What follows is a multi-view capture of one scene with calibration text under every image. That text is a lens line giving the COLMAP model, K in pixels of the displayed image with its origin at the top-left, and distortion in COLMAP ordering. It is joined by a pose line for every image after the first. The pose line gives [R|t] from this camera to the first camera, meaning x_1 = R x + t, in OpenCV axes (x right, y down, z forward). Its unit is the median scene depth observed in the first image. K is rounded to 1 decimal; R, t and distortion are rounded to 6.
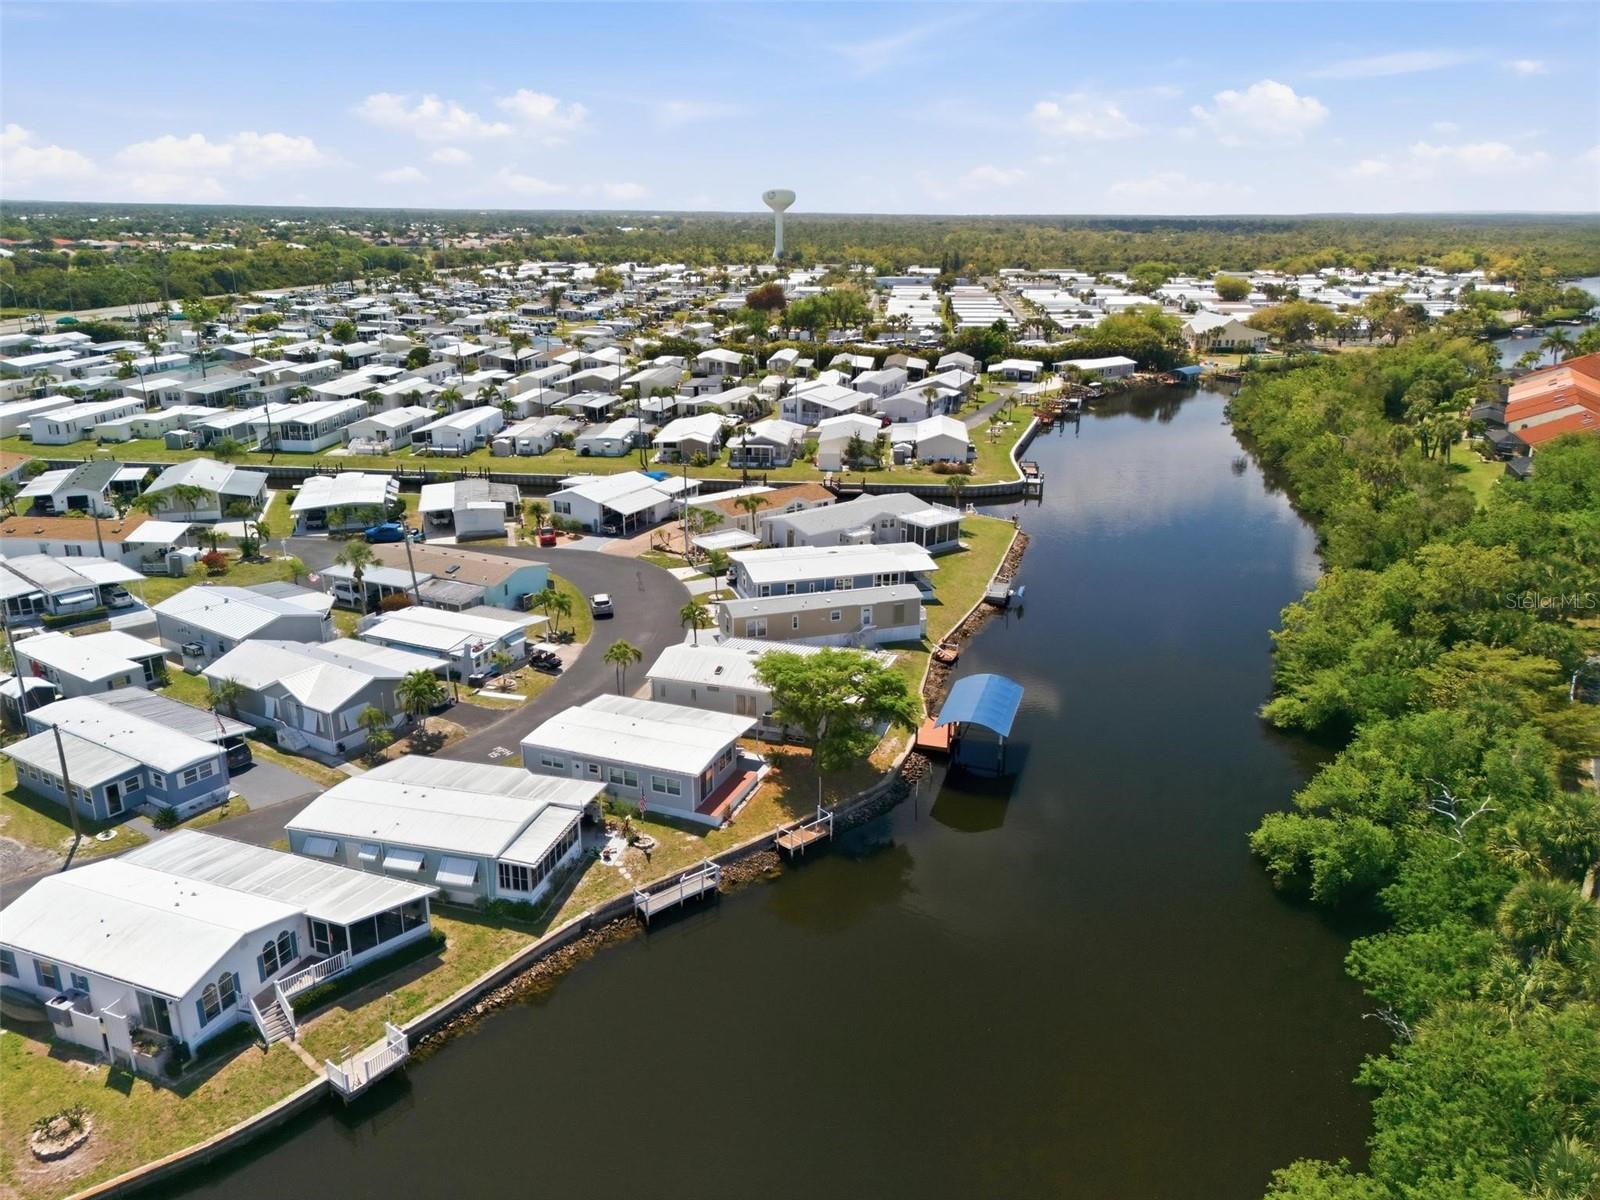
lens RADIAL K [[1146.0, 0, 800.0], [0, 1146.0, 600.0], [0, 0, 1]] dist [0.109464, -0.152308]
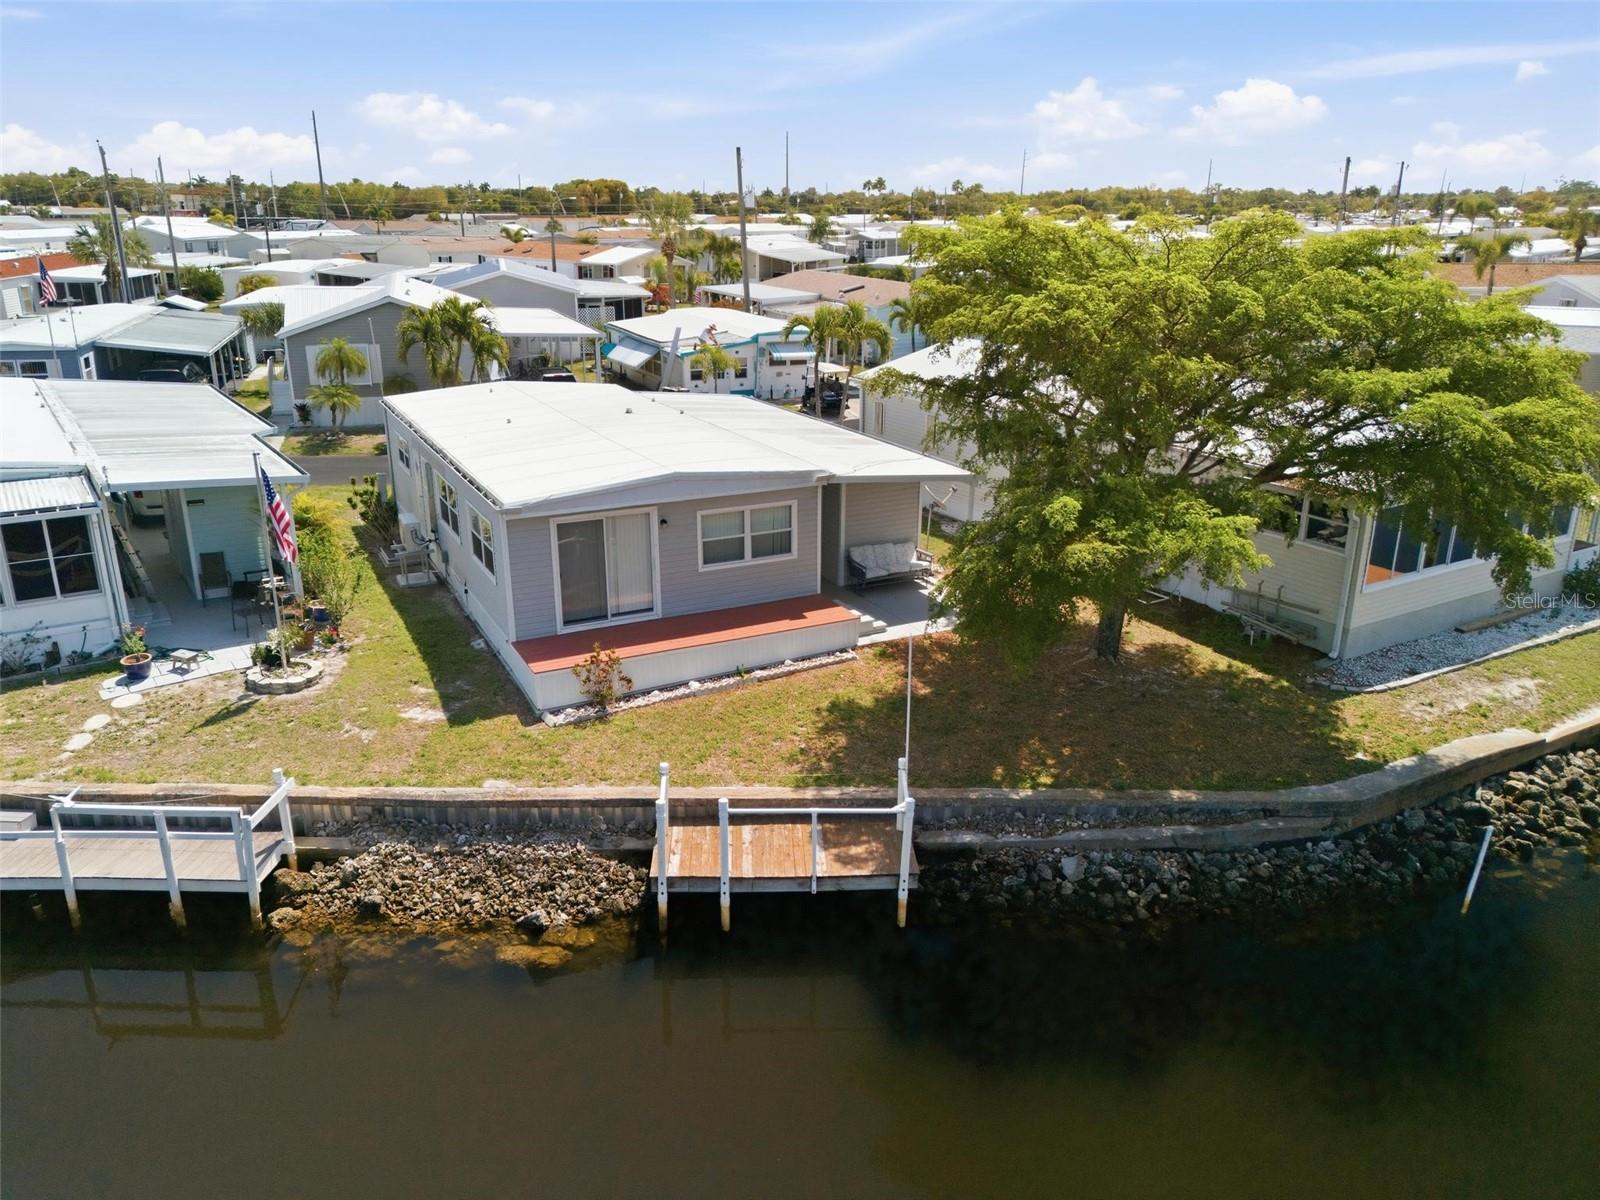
lens RADIAL K [[1159.2, 0, 800.0], [0, 1159.2, 600.0], [0, 0, 1]] dist [0.052255, -0.033320]
pose [[0.747765, 0.207194, -0.630808, 0.100846], [-0.202700, 0.975945, 0.080275, 0.094821], [0.632266, 0.067837, 0.771776, 0.574138]]
